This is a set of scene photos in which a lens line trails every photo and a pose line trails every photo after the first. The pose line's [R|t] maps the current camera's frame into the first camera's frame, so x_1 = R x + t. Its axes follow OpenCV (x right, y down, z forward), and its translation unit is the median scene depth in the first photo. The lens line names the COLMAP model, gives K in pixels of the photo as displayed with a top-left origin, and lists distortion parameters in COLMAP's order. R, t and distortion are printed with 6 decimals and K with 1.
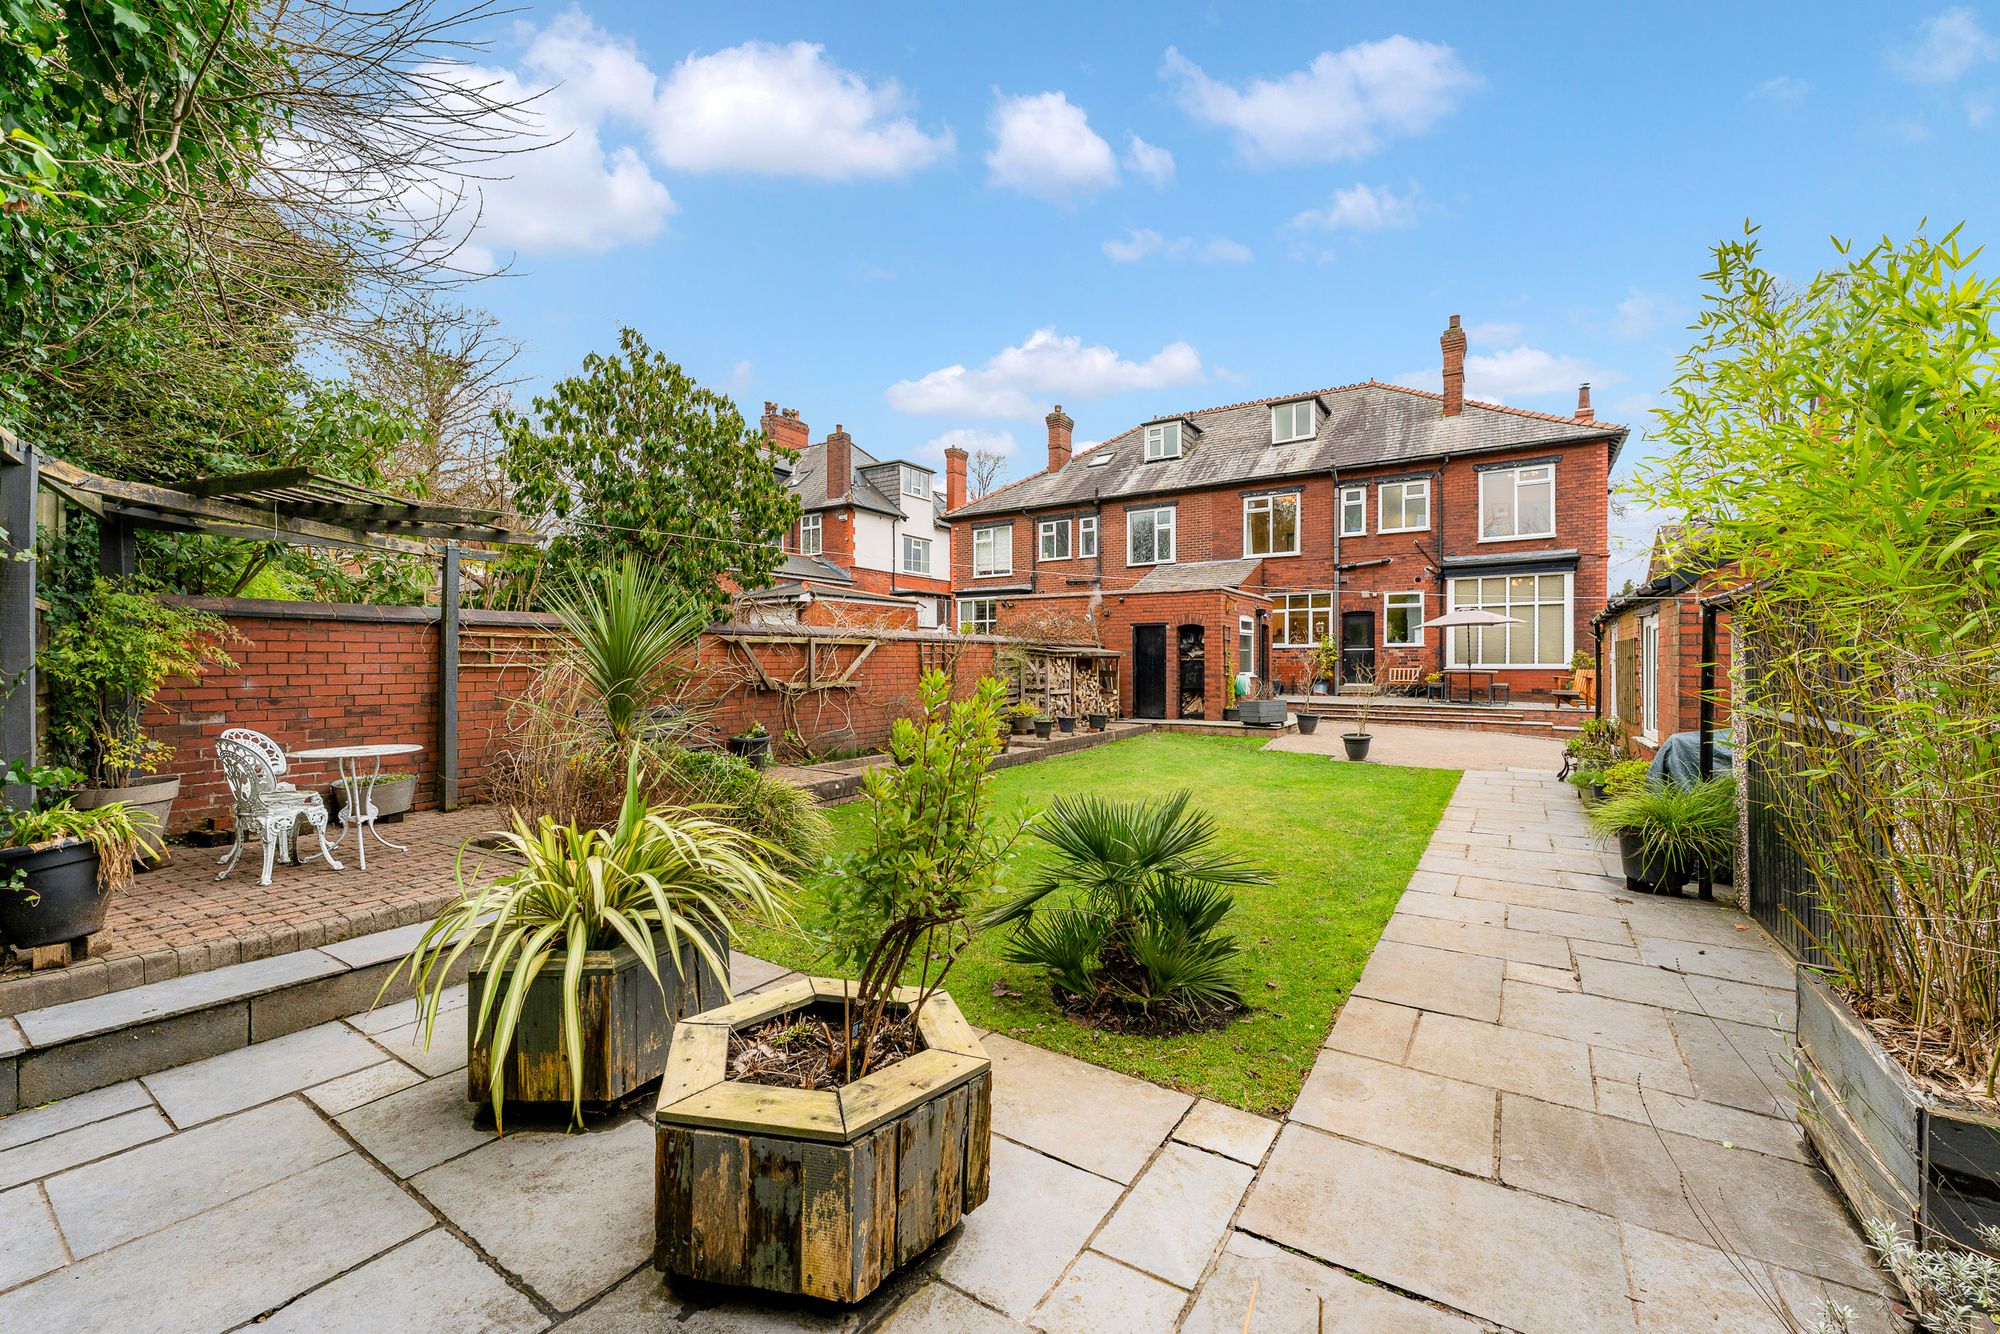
lens RADIAL K [[808.6, 0, 974.8], [0, 808.6, 671.4], [0, 0, 1]] dist [0.001859, 0.000301]
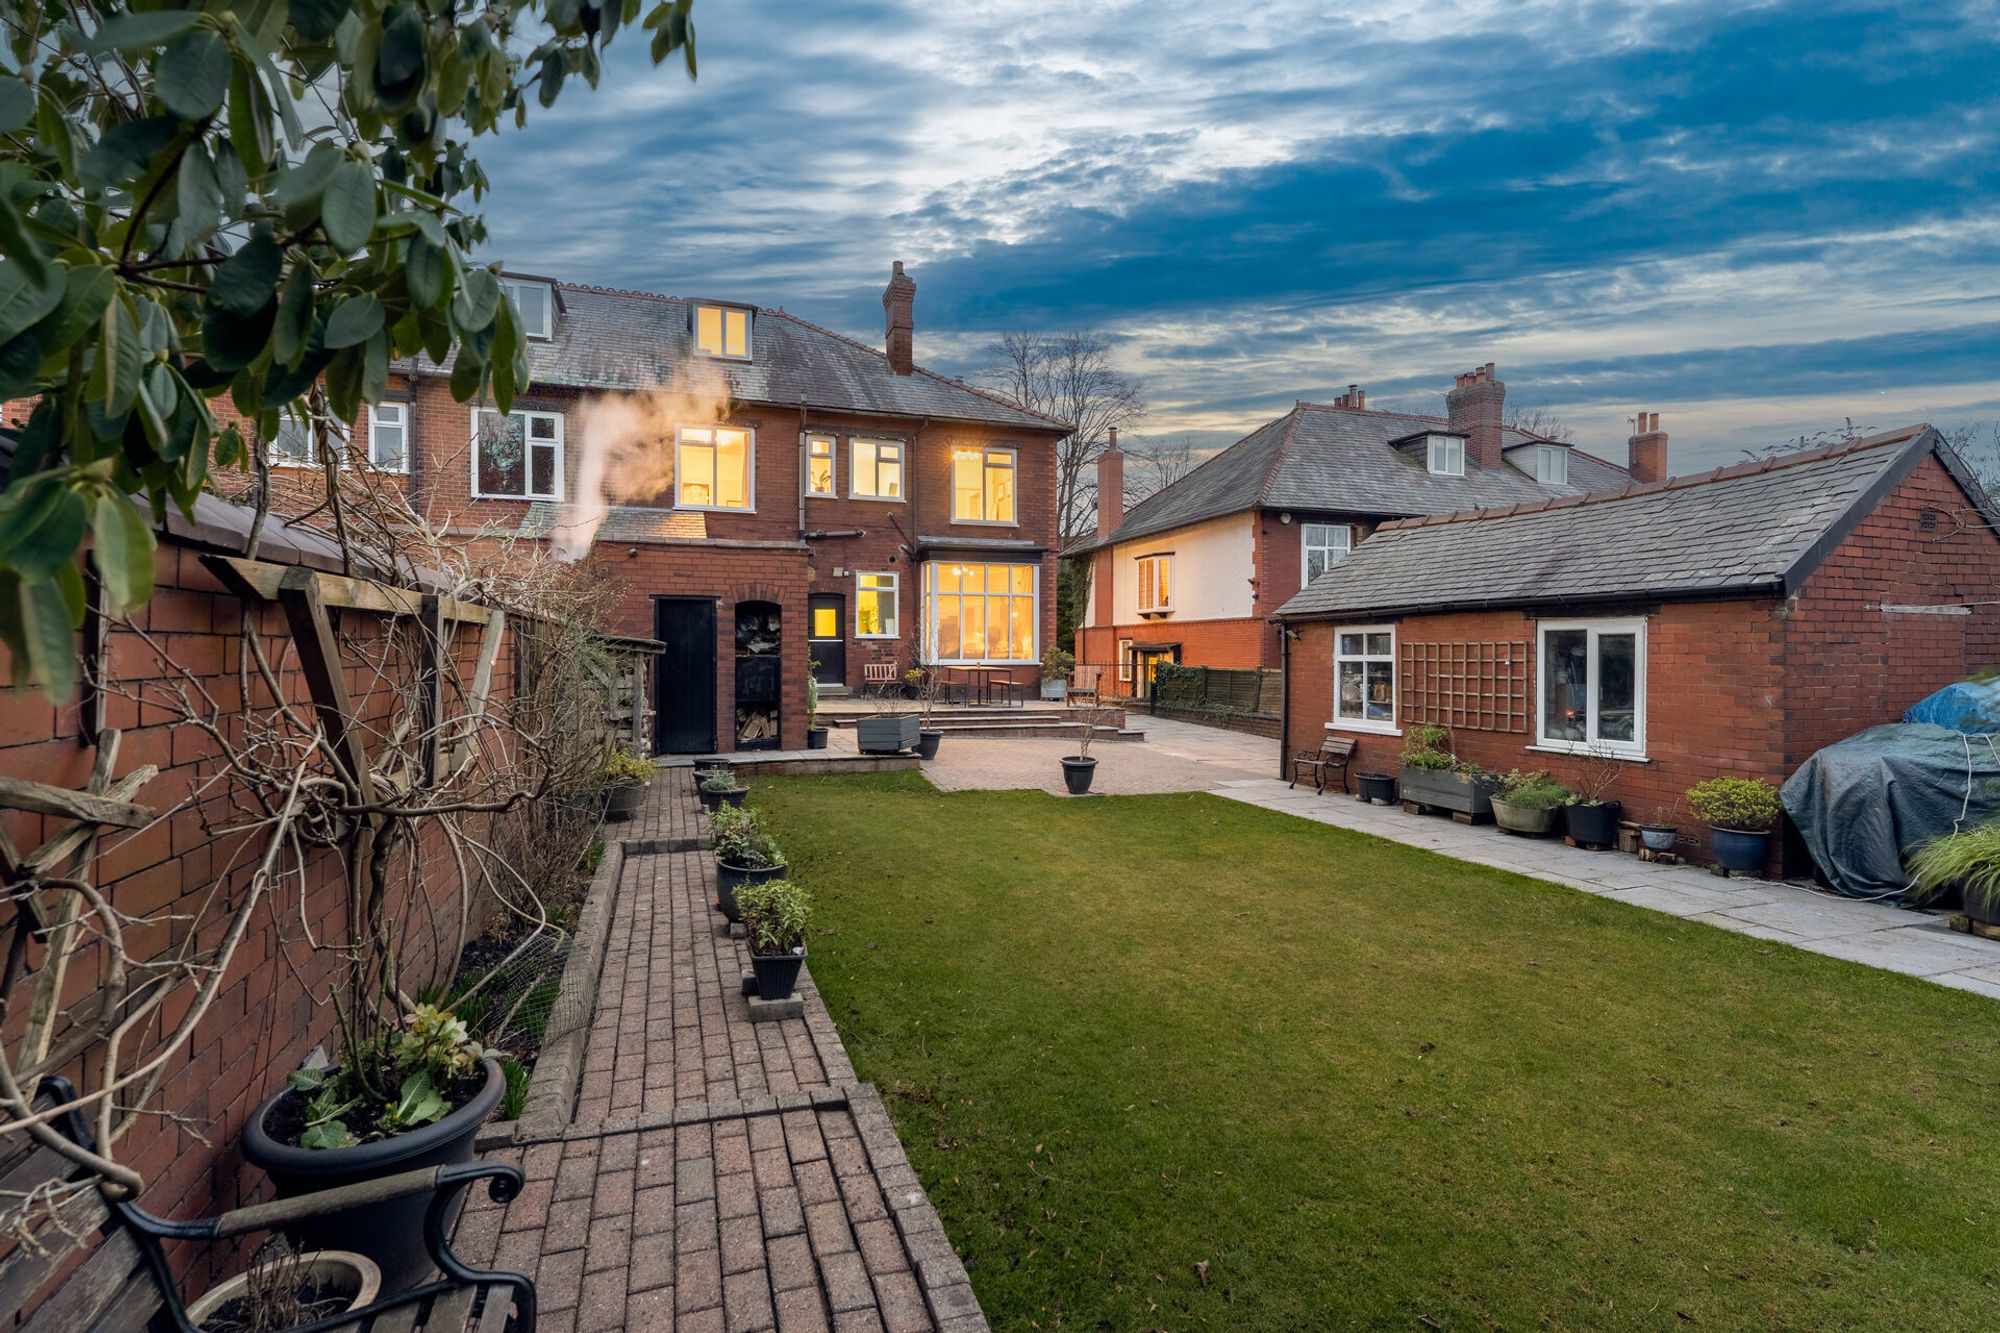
lens RADIAL K [[928.1, 0, 1000.0], [0, 928.1, 666.5], [0, 0, 1]] dist [-0.001236, -0.000005]
pose [[0.593007, -0.011515, 0.805115, -0.162490], [0.005845, 0.999933, 0.009996, -0.010096], [-0.805176, -0.001221, 0.593035, 0.324712]]
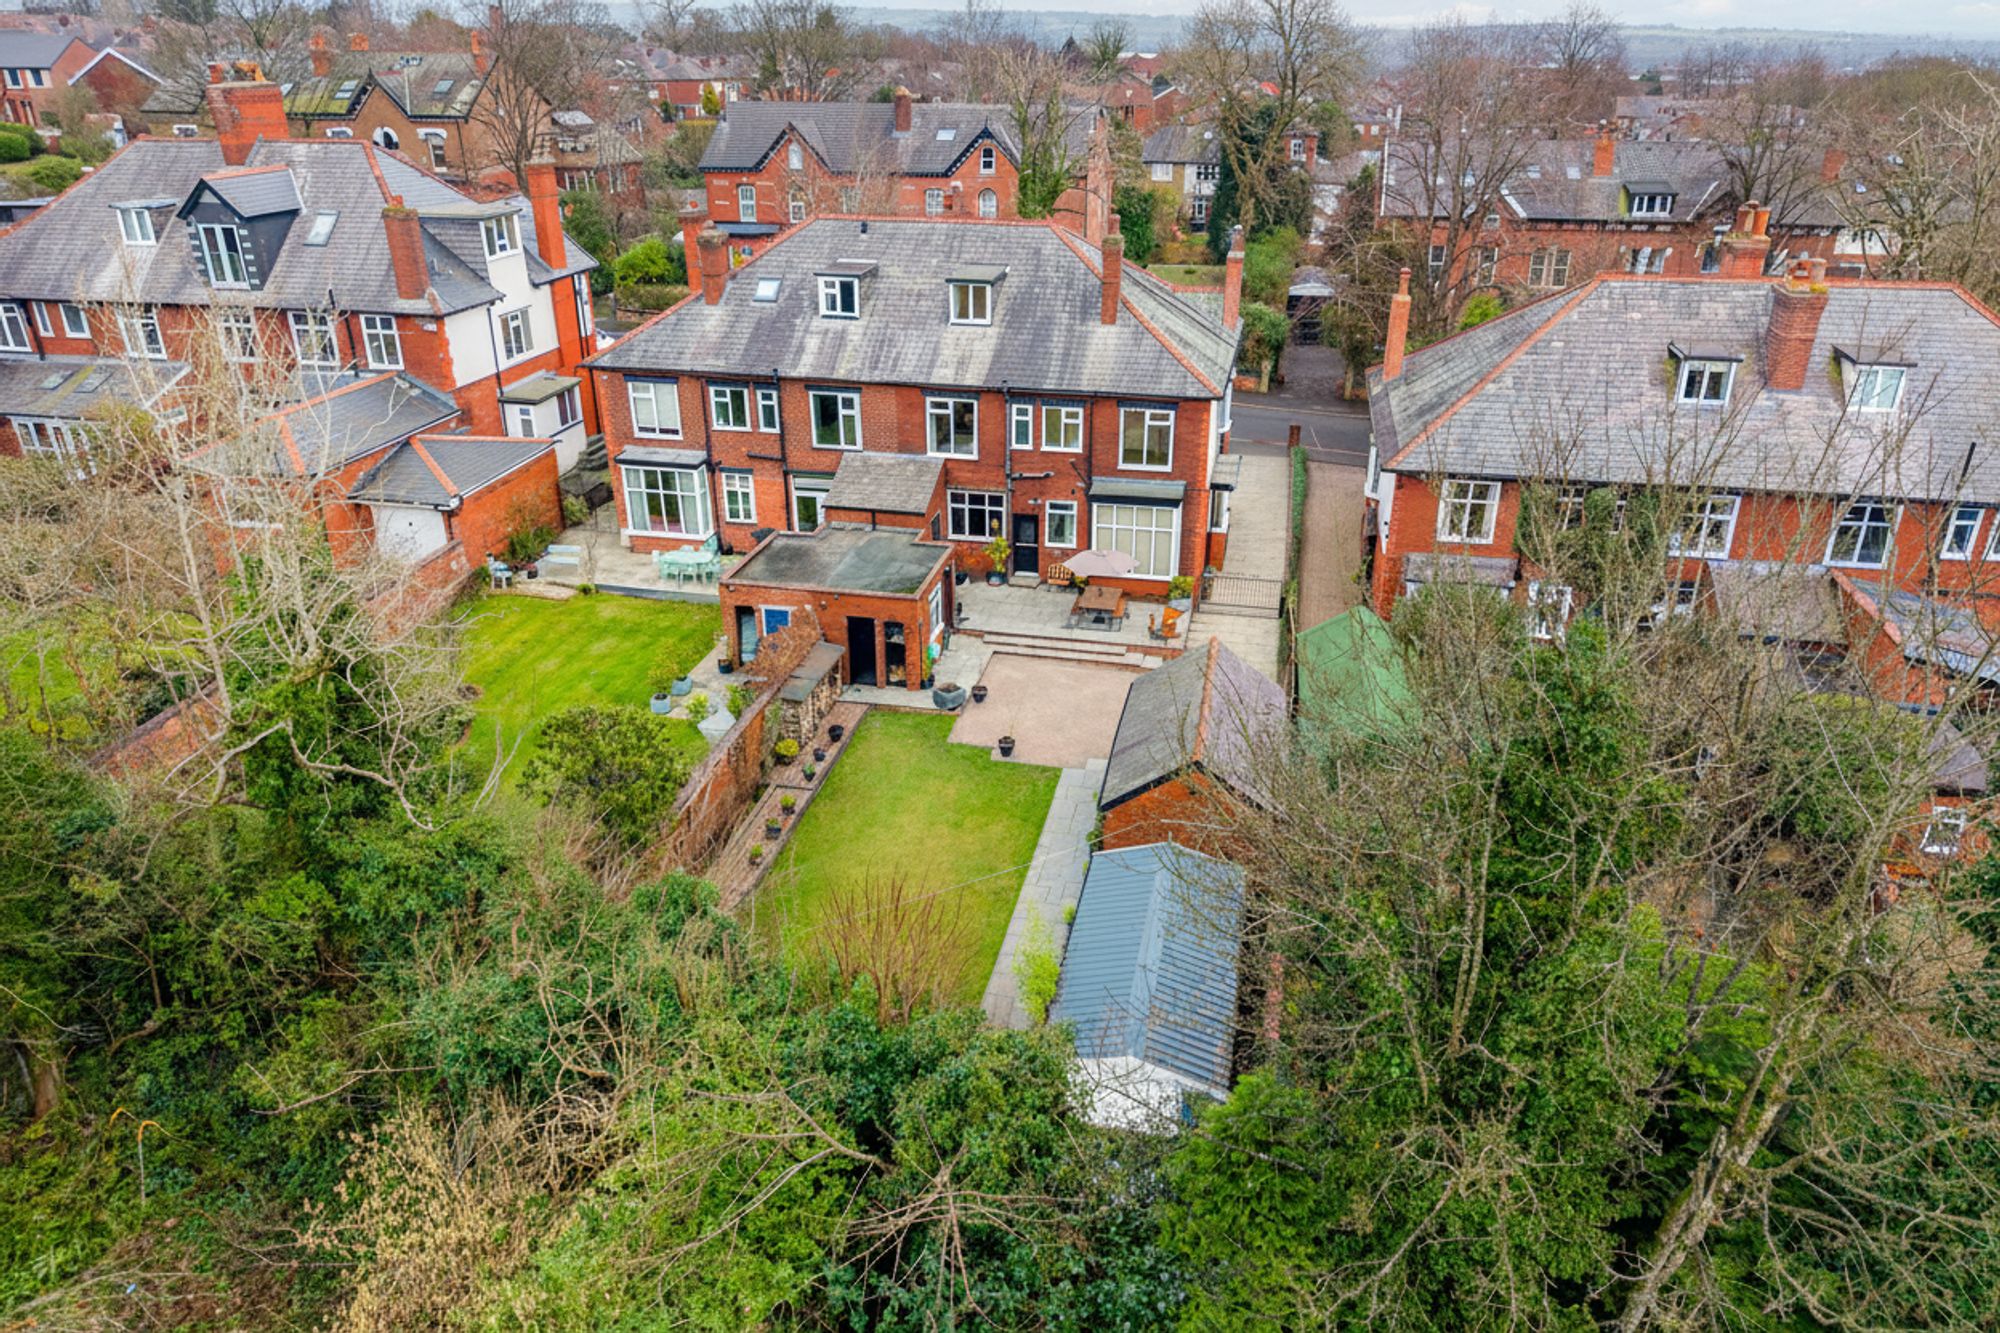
lens RADIAL K [[1411.3, 0, 1000.0], [0, 1411.3, 666.5], [0, 0, 1]] dist [0.003710, 0.000669]
pose [[0.927544, -0.159909, 0.337773, -0.258469], [0.006589, 0.910687, 0.413045, -0.699951], [-0.373655, -0.380892, 0.845756, -0.733413]]
